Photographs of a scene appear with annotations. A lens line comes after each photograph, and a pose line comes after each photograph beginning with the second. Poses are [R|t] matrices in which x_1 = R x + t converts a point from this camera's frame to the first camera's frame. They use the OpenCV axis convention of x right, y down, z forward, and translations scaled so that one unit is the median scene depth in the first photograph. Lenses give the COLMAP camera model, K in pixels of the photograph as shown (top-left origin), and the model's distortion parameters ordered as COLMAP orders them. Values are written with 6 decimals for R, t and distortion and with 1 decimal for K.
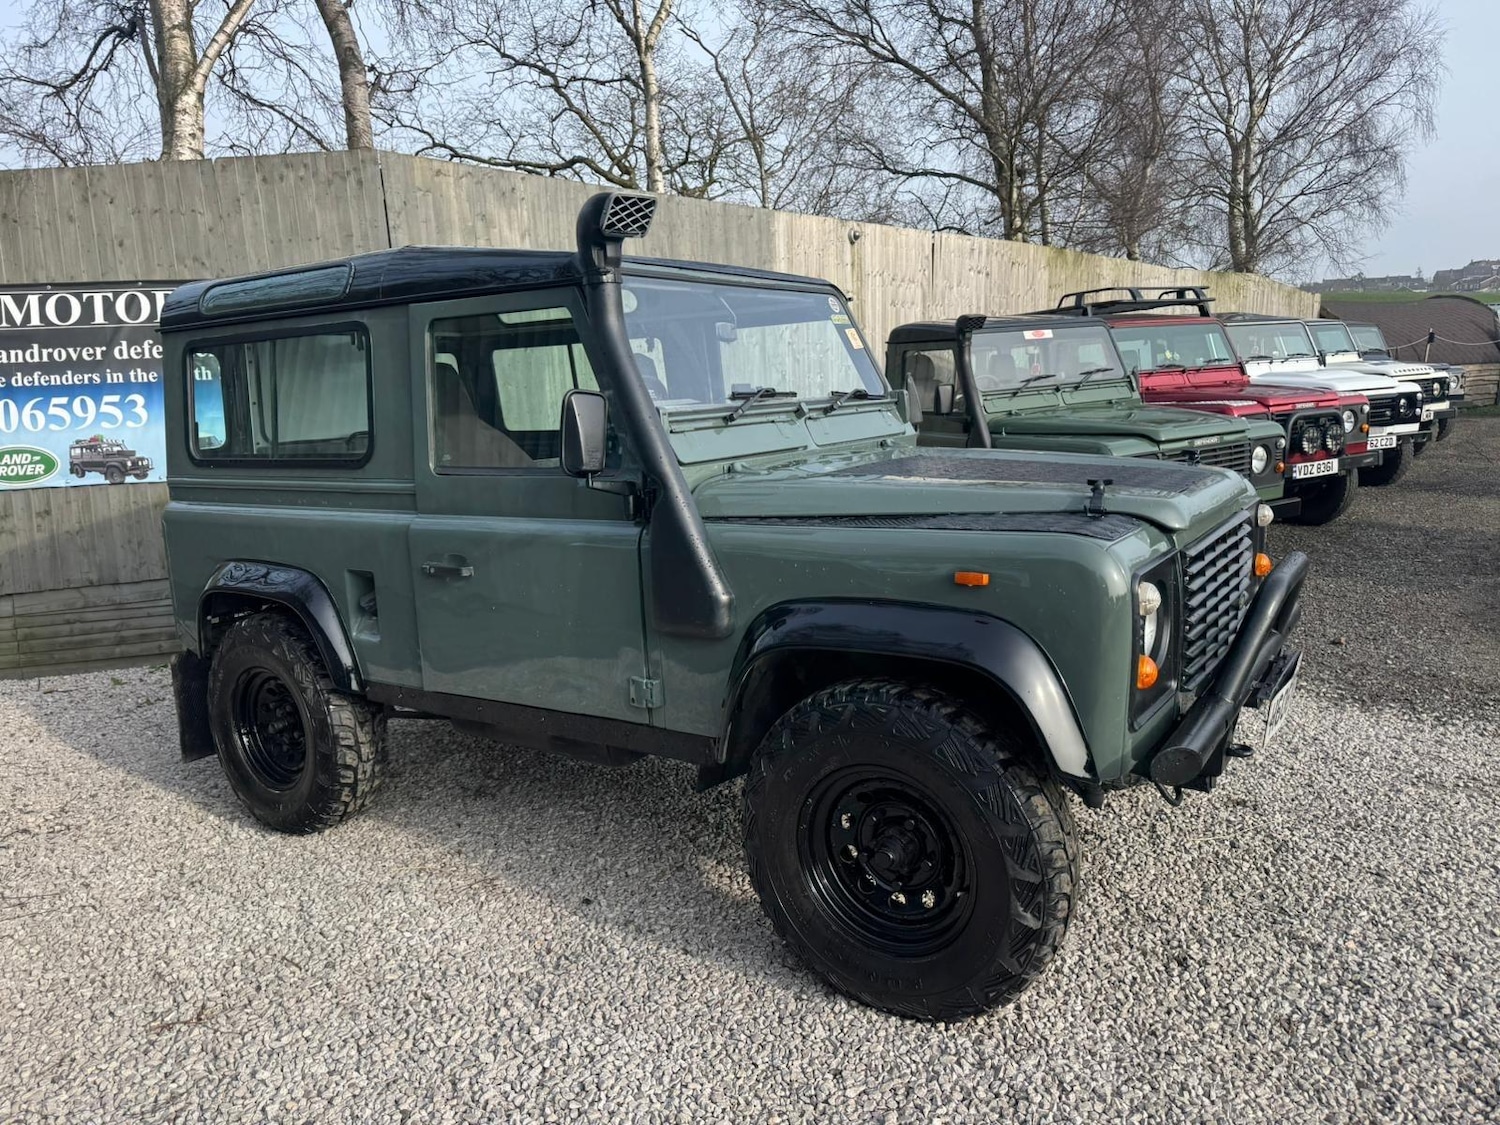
lens RADIAL K [[1065.5, 0, 755.1], [0, 1065.5, 569.5], [0, 0, 1]] dist [0.017275, -0.019205]
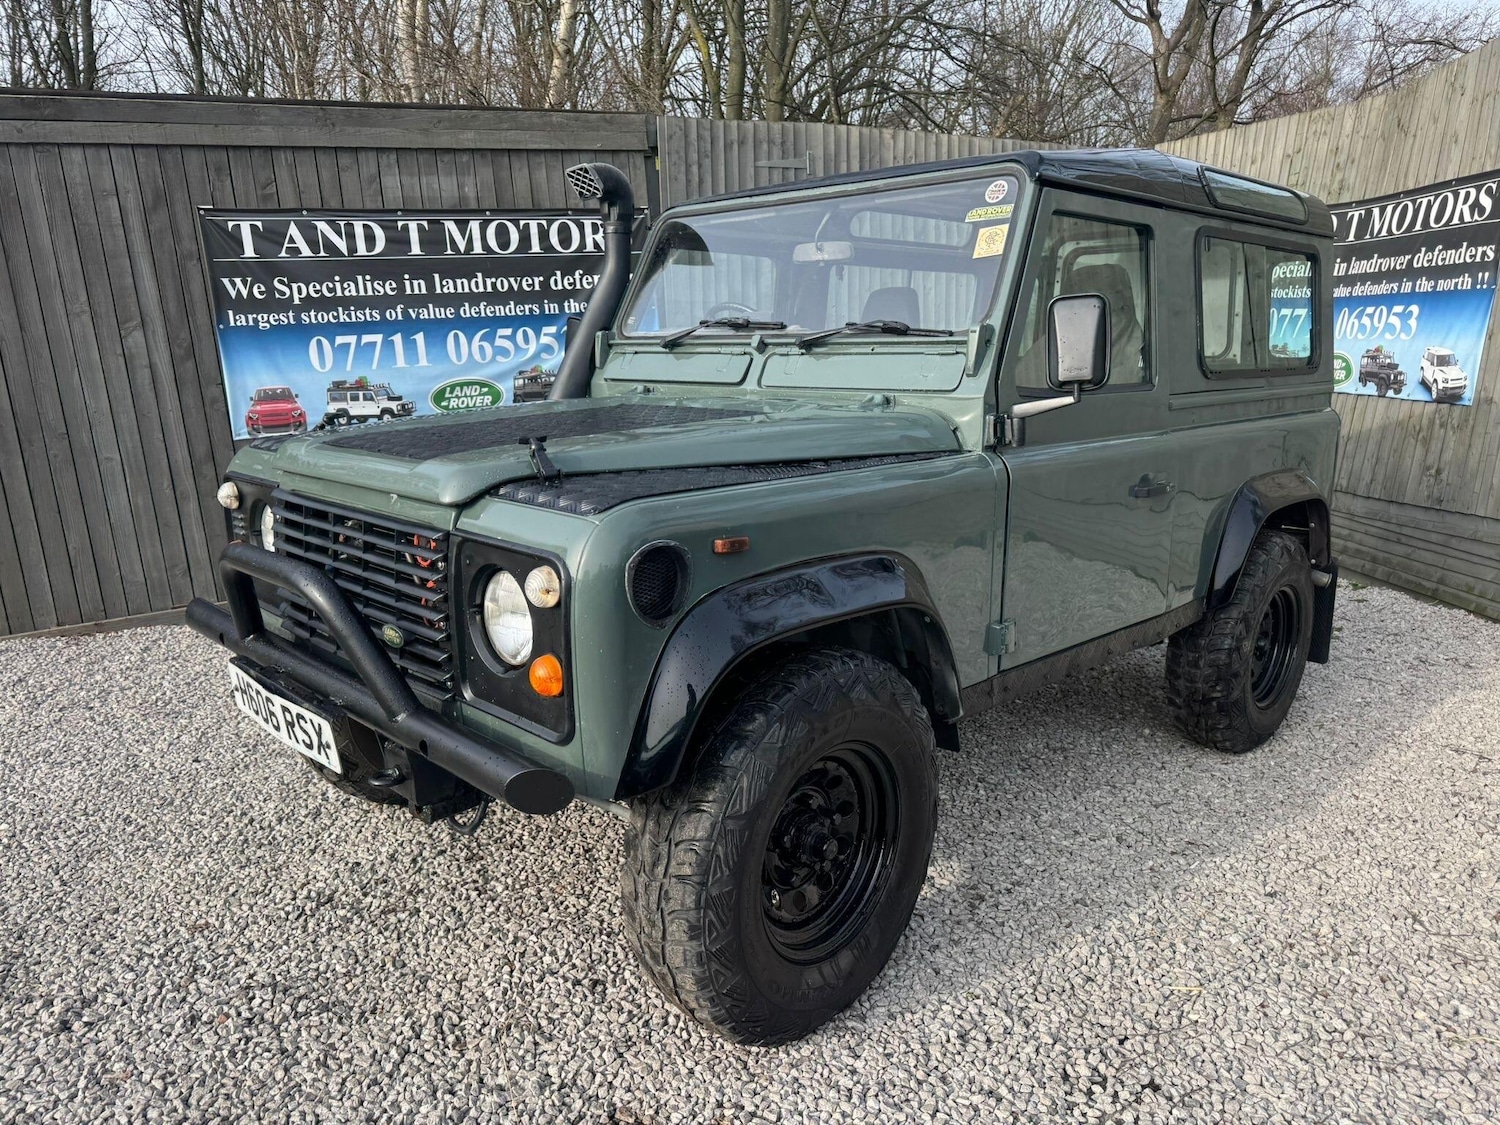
lens RADIAL K [[1065.5, 0, 759.3], [0, 1065.5, 598.8], [0, 0, 1]] dist [0.017275, -0.019205]
pose [[0.950435, -0.056540, 0.305740, -0.974899], [-0.014099, 0.974478, 0.224040, -0.184992], [-0.310604, -0.217246, 0.925381, -0.087897]]
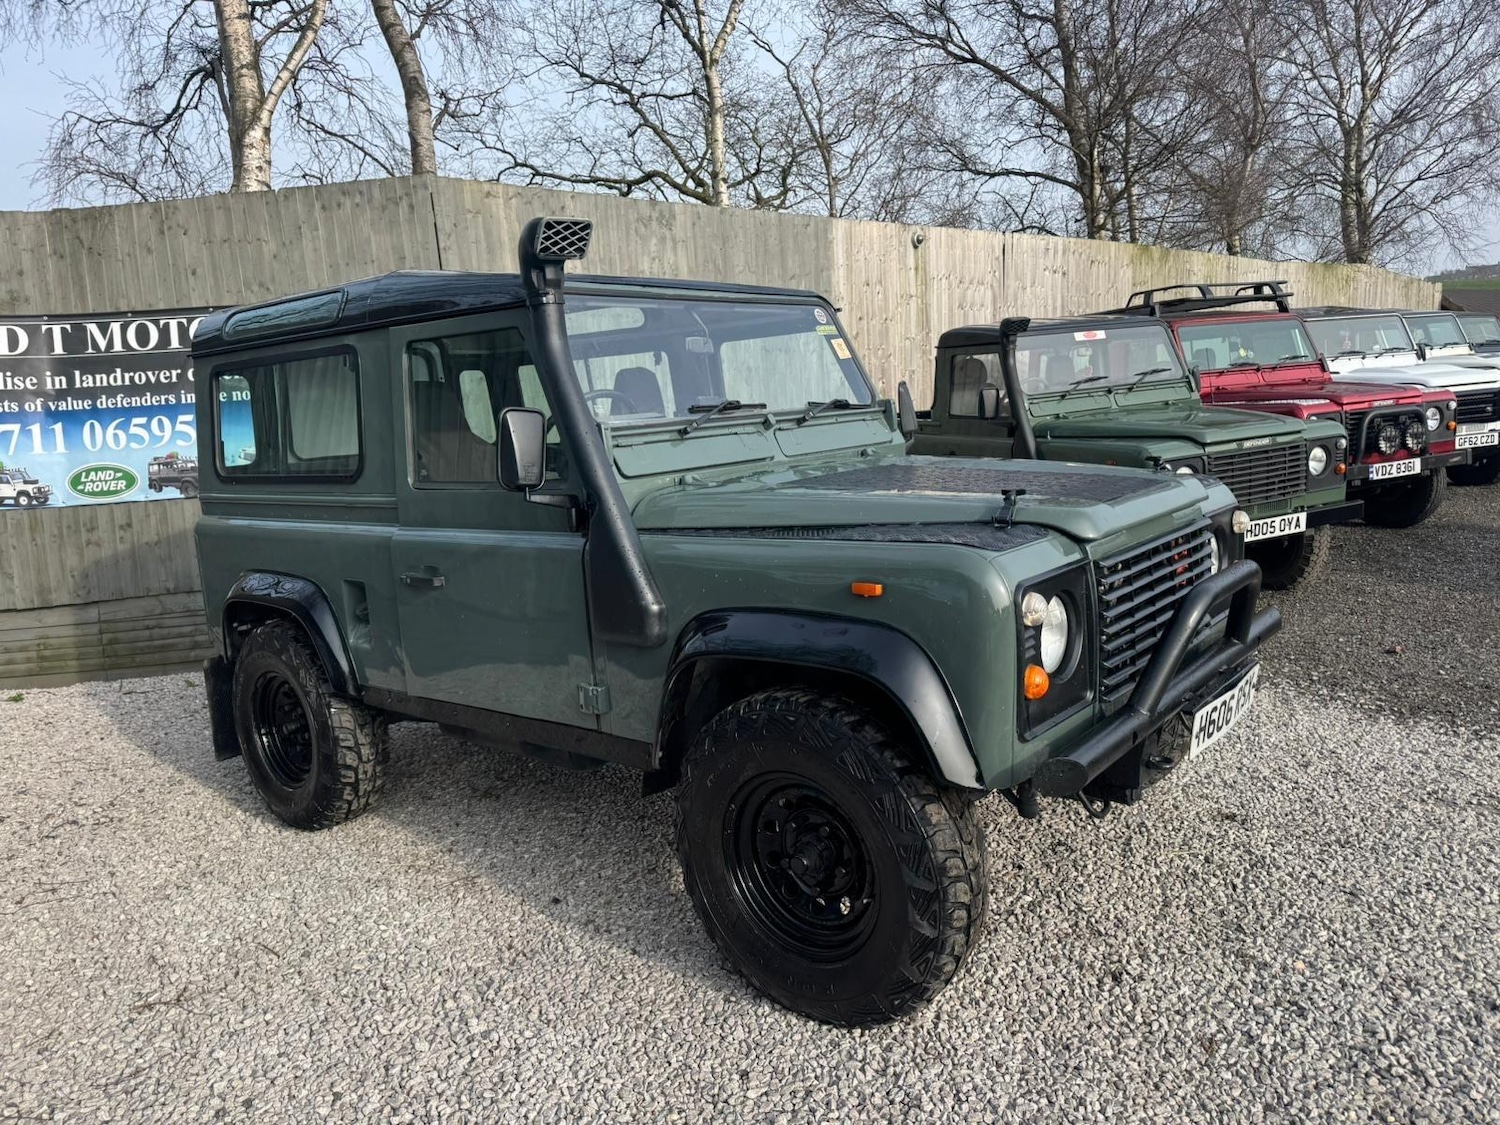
lens RADIAL K [[1065.5, 0, 763.7], [0, 1065.5, 571.1], [0, 0, 1]] dist [0.017275, -0.019205]
pose [[0.995494, -0.003217, -0.094774, 0.095027], [0.002902, 0.999990, -0.003462, -0.002475], [0.094785, 0.003171, 0.995493, -0.007192]]
